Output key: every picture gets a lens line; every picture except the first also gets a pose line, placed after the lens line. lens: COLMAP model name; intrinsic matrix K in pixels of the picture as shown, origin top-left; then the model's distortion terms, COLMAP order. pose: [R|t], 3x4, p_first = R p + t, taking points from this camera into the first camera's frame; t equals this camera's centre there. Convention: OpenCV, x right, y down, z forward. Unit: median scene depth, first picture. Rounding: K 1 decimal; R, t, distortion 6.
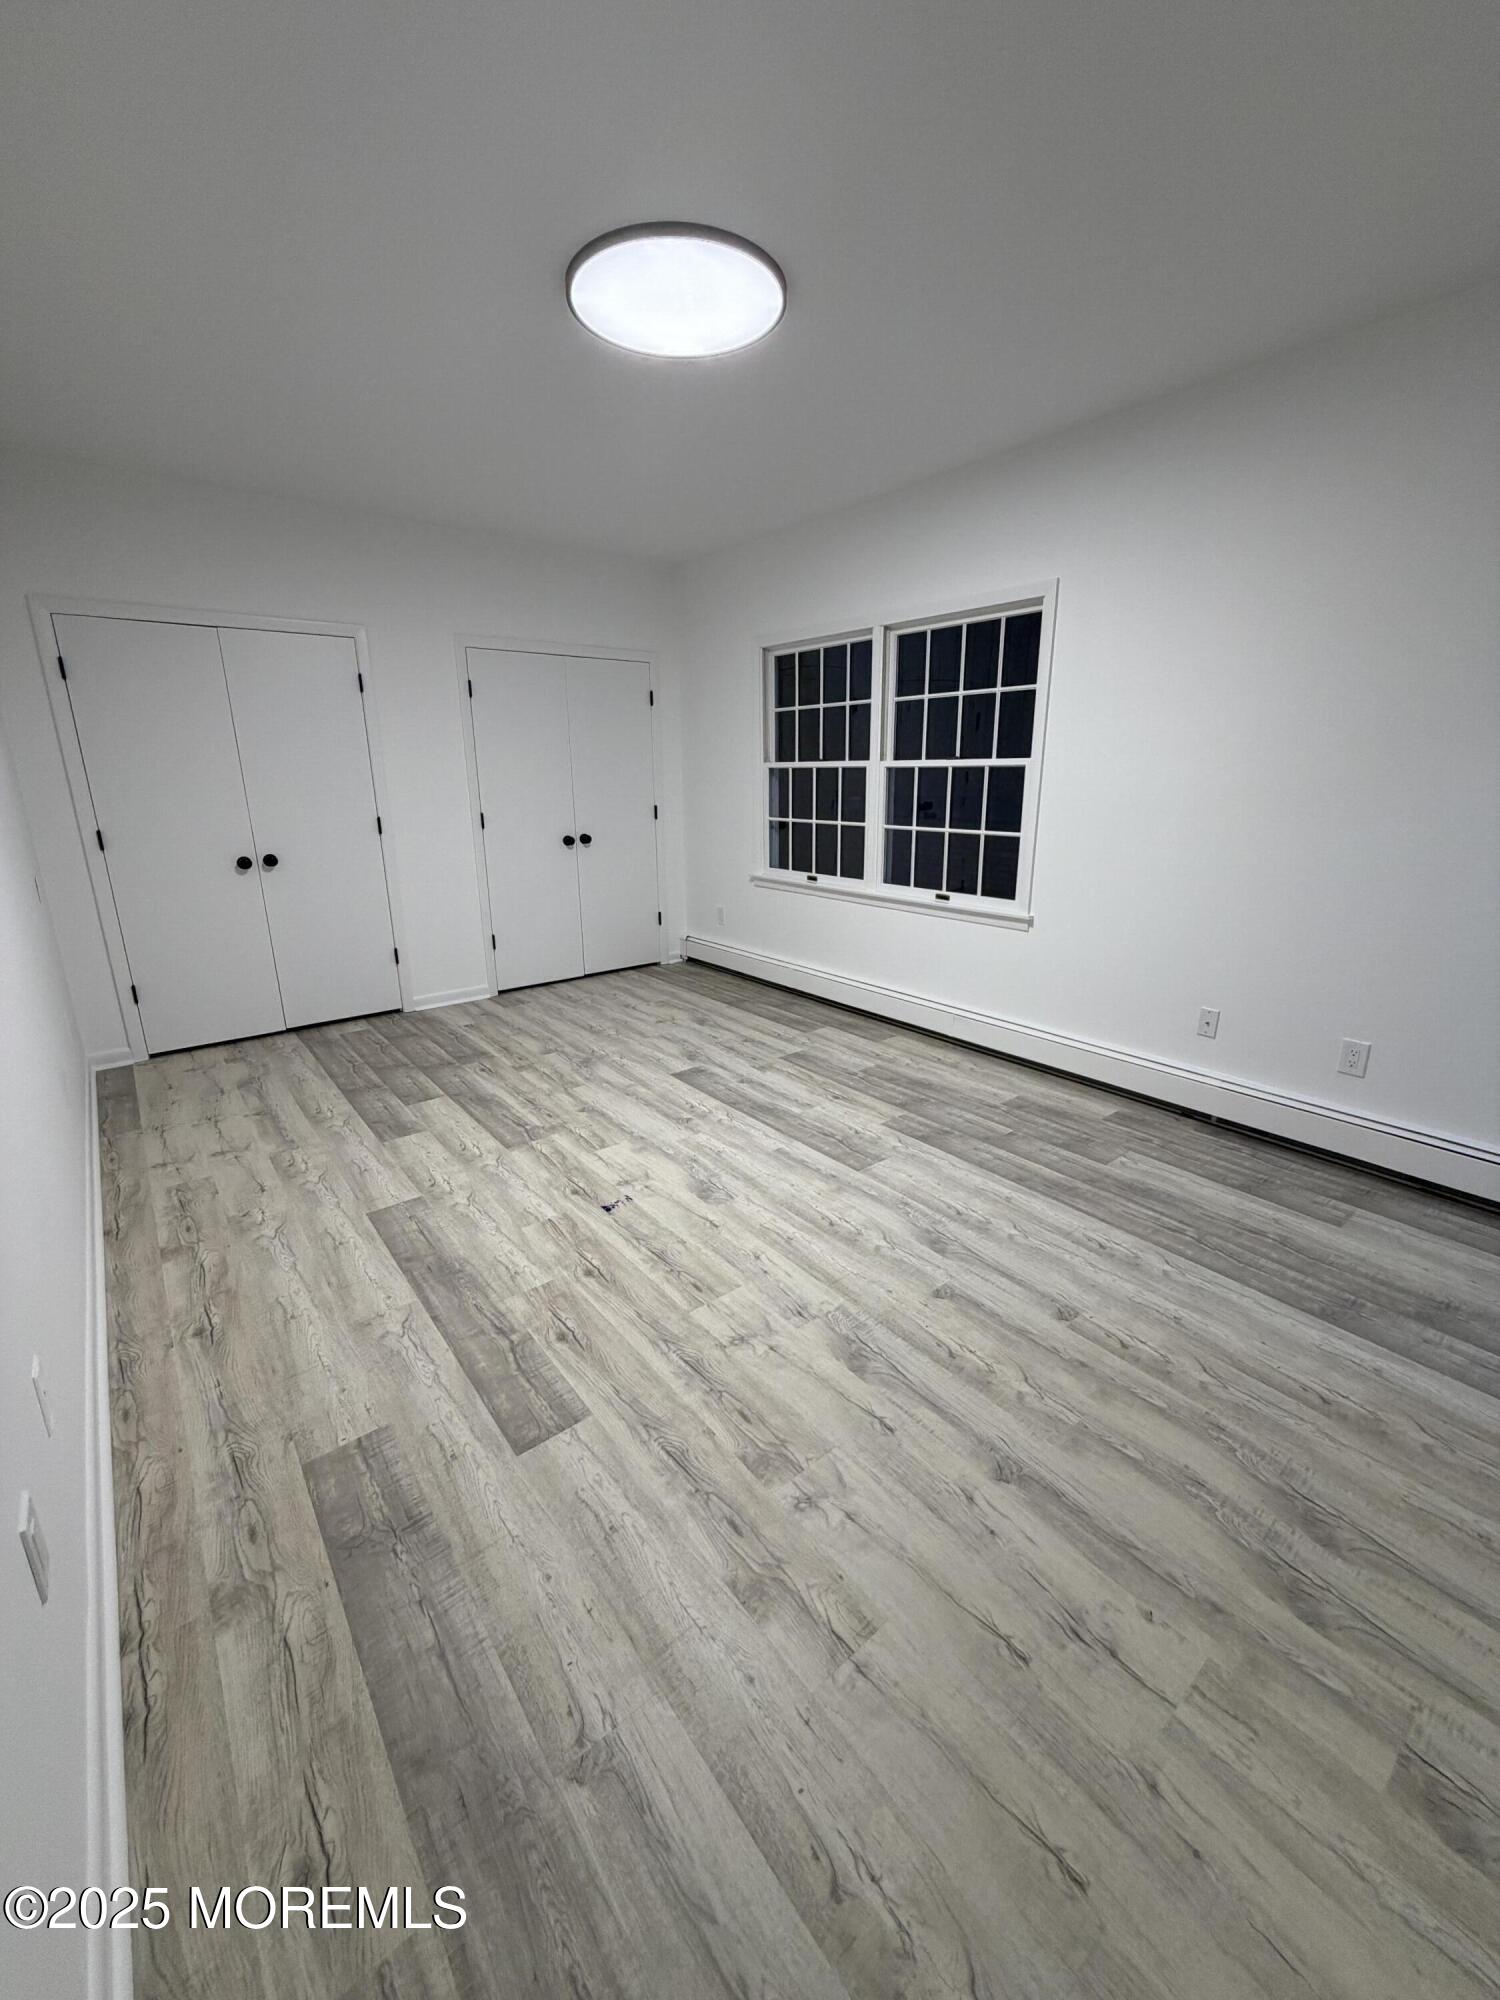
lens RADIAL K [[793.3, 0, 739.7], [0, 793.3, 986.5], [0, 0, 1]] dist [0.000419, 0.000496]
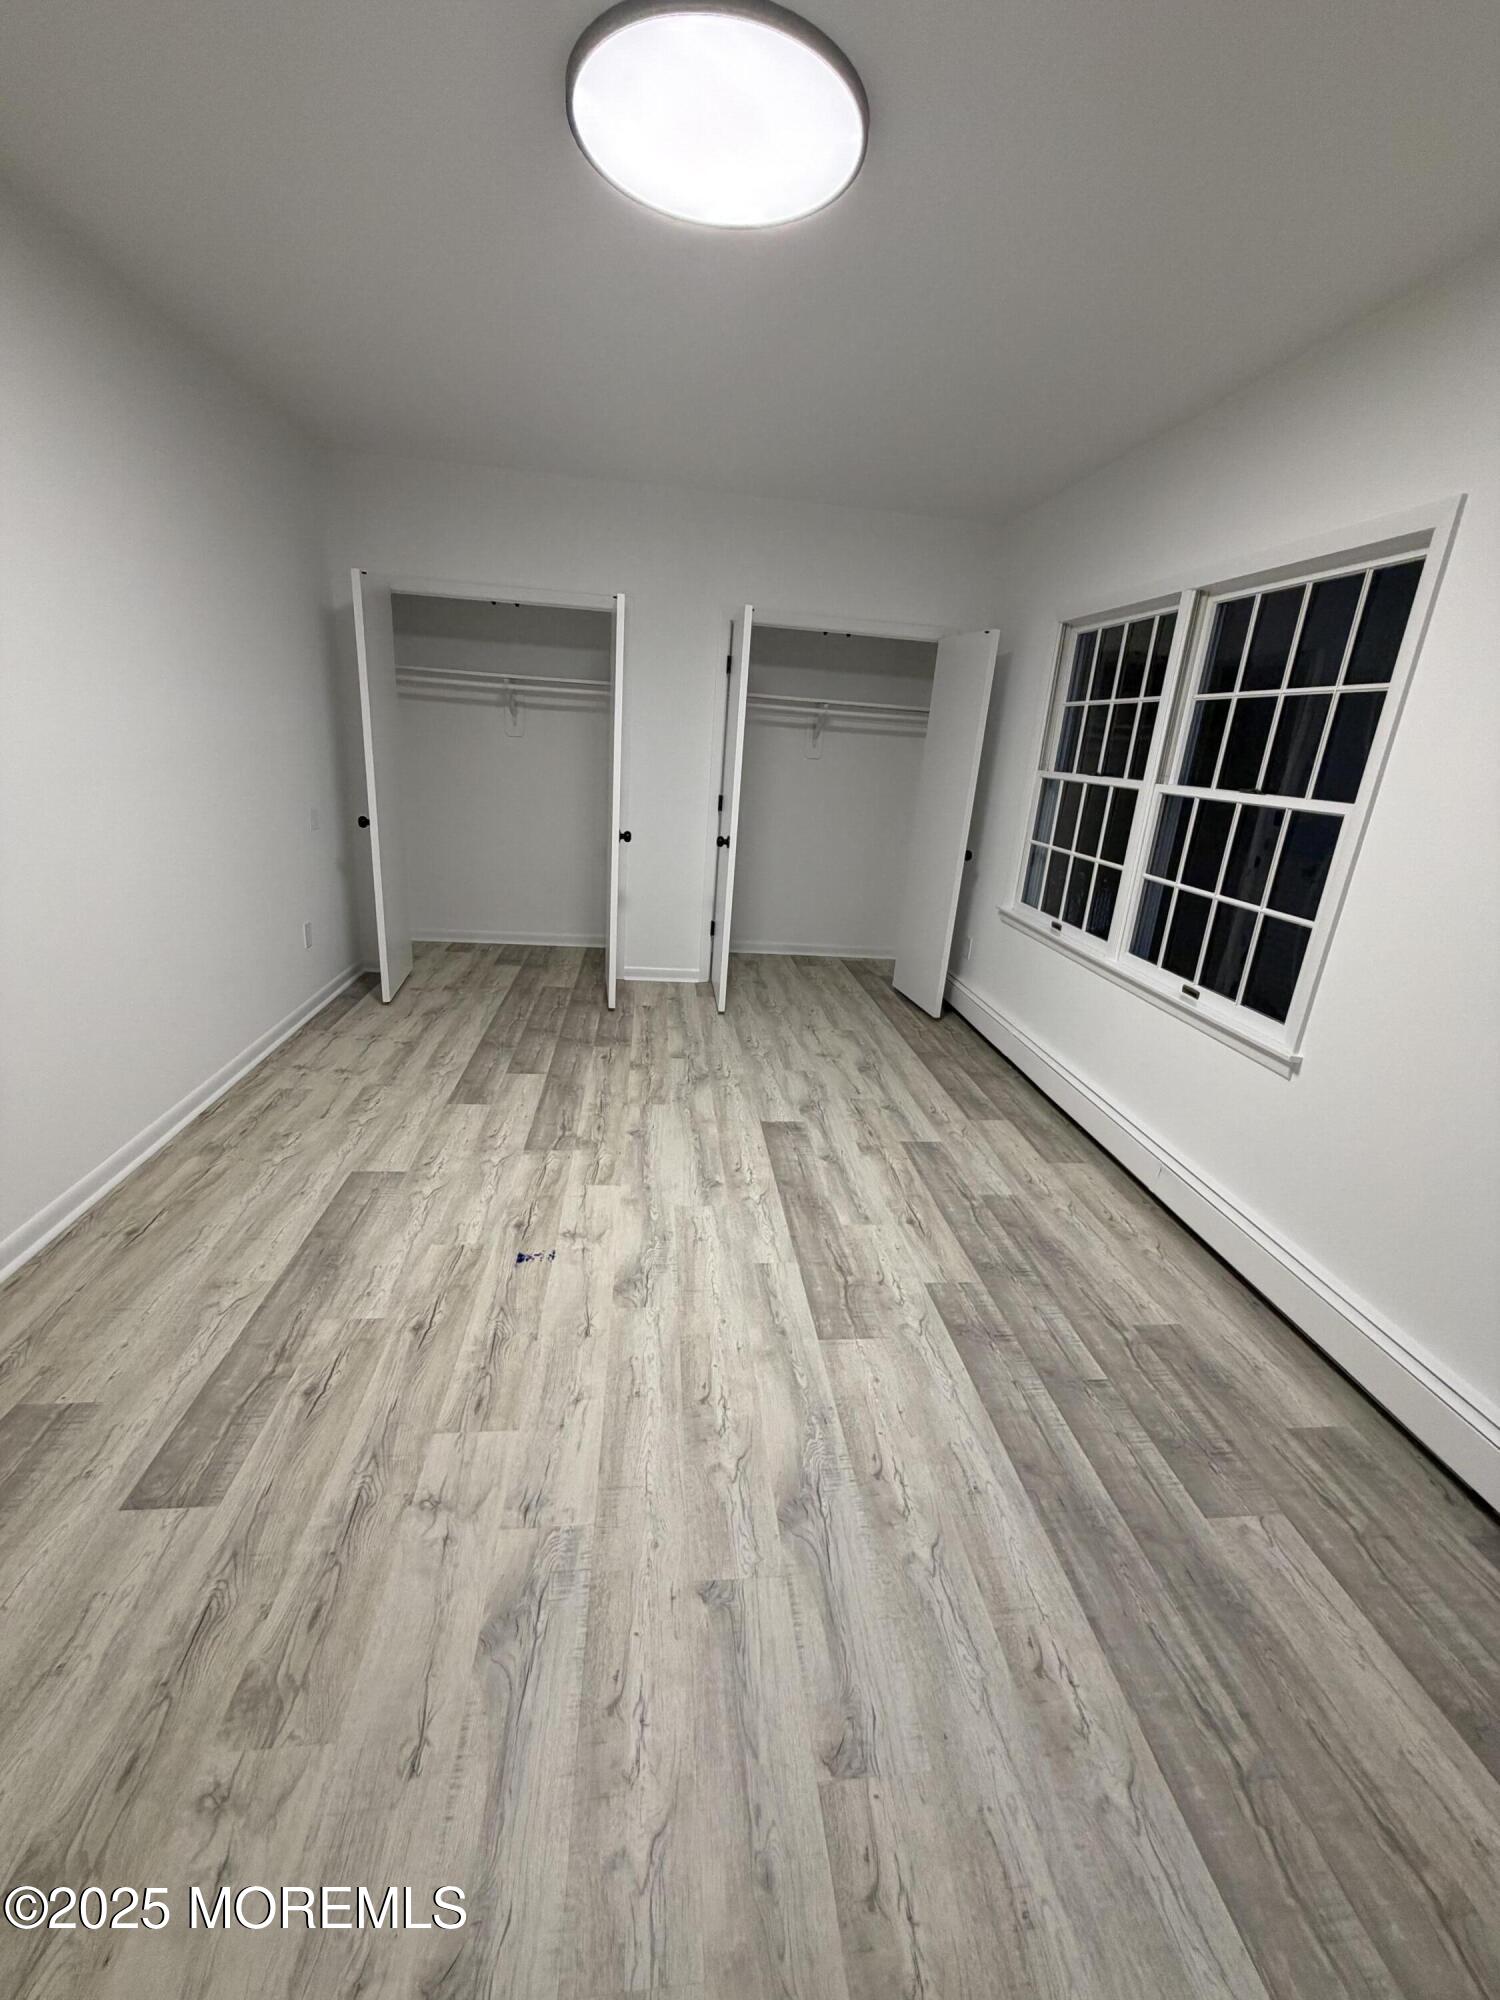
lens RADIAL K [[793.3, 0, 736.1], [0, 793.3, 985.2], [0, 0, 1]] dist [0.000419, 0.000496]
pose [[0.847199, 0.224611, -0.481460, 0.330991], [-0.215468, 0.973621, 0.075066, -0.112054], [0.485621, 0.040143, 0.873247, 0.285271]]
